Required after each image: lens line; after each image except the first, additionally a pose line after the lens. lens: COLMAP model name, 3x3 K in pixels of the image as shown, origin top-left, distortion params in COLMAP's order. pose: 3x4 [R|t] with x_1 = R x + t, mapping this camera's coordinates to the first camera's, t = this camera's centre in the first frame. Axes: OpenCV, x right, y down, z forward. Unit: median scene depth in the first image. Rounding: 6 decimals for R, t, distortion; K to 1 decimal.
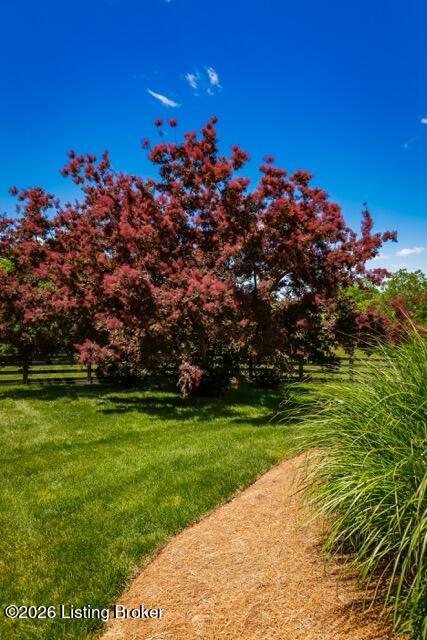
lens RADIAL K [[385.3, 0, 213.7], [0, 385.3, 319.4], [0, 0, 1]] dist [-0.000220, -0.000001]
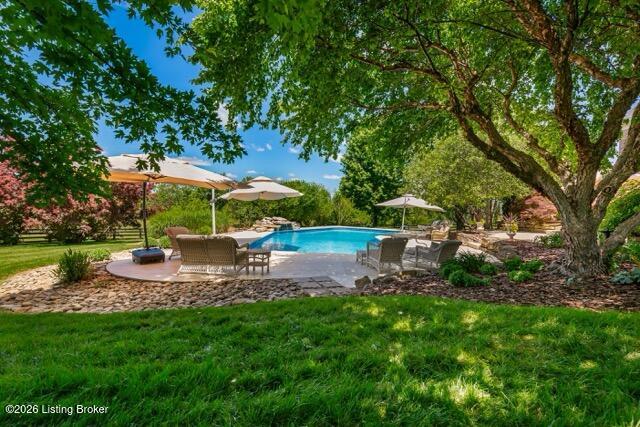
lens RADIAL K [[294.1, 0, 320.2], [0, 294.1, 213.1], [0, 0, 1]] dist [0.000286, 0.000007]
pose [[0.599289, -0.002597, 0.800529, -0.624976], [0.003858, 0.999992, 0.000355, 0.025567], [-0.800524, 0.002876, 0.599294, -1.379205]]
